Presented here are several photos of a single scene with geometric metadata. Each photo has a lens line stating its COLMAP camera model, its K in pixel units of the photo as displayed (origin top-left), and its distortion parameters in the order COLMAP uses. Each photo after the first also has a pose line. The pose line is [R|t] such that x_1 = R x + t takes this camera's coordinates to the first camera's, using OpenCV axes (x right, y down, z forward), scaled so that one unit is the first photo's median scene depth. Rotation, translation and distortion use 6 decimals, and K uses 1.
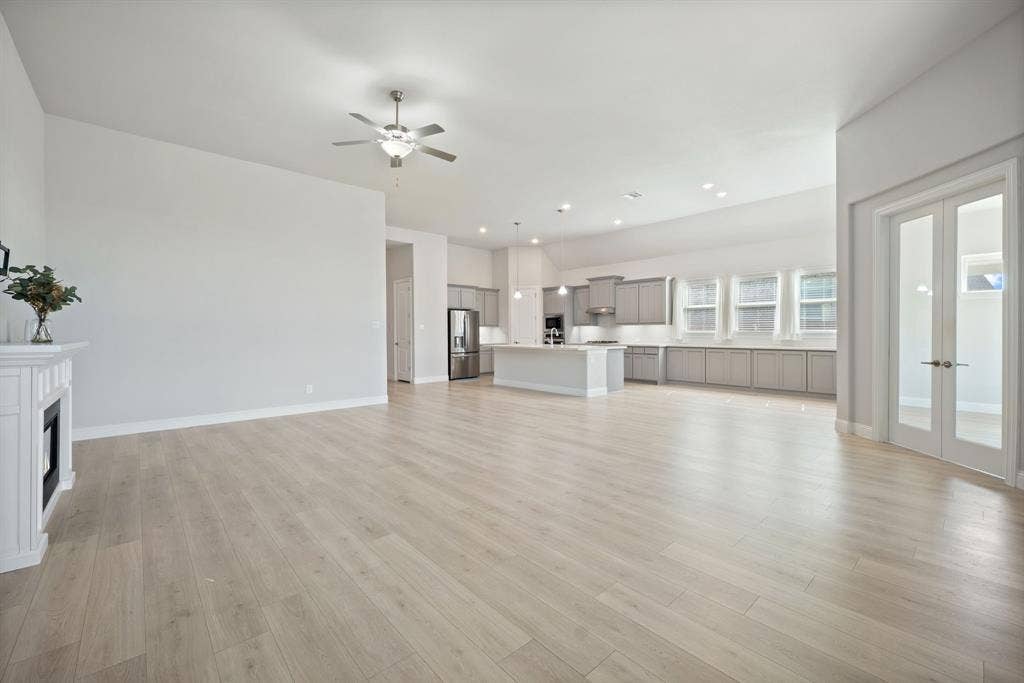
lens RADIAL K [[416.8, 0, 516.2], [0, 416.8, 338.2], [0, 0, 1]] dist [-0.000102, 0.000210]
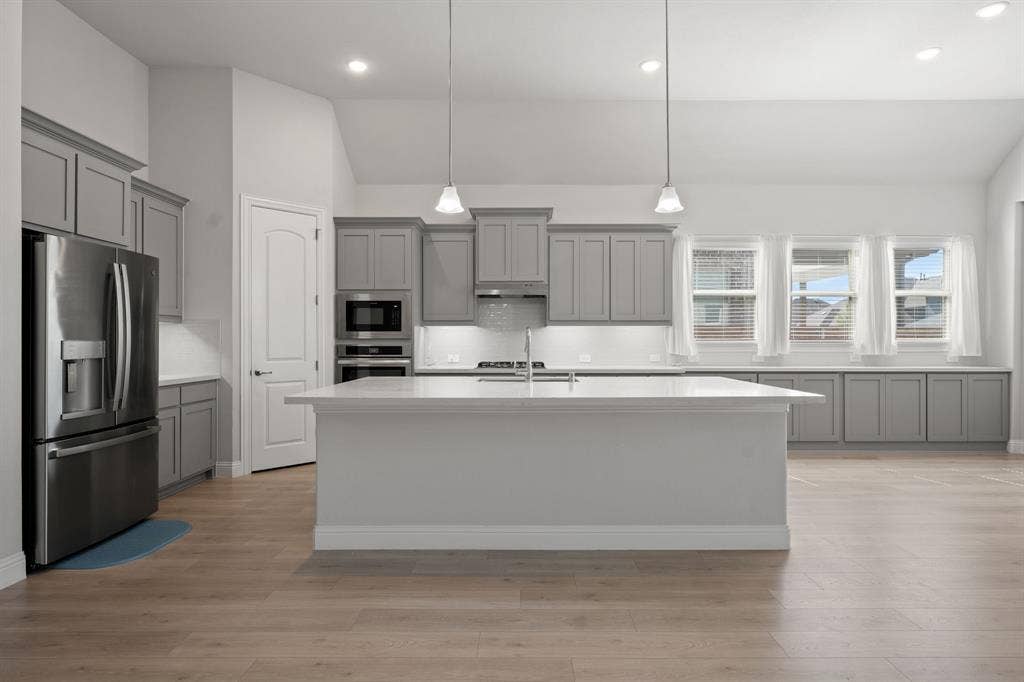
lens RADIAL K [[559.8, 0, 530.8], [0, 559.8, 340.1], [0, 0, 1]] dist [0.001408, -0.000195]
pose [[0.670000, 0.002783, 0.742356, -0.201724], [0.008714, 0.999895, -0.011614, -0.009464], [-0.742310, 0.014250, 0.669905, 0.632093]]
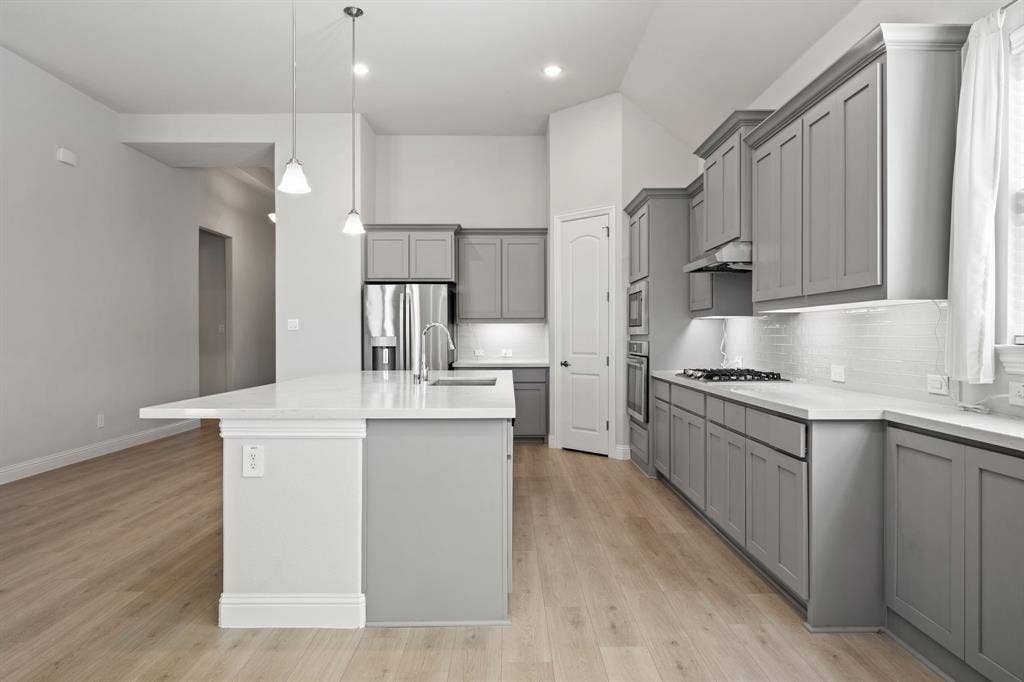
lens RADIAL K [[628.3, 0, 512.0], [0, 628.3, 341.0], [0, 0, 1]] dist [0.002303, 0.000523]
pose [[0.742272, 0.005628, -0.670075, 0.385054], [-0.009497, 0.999953, -0.002122, -0.010434], [0.670031, 0.007939, 0.742290, 0.625841]]
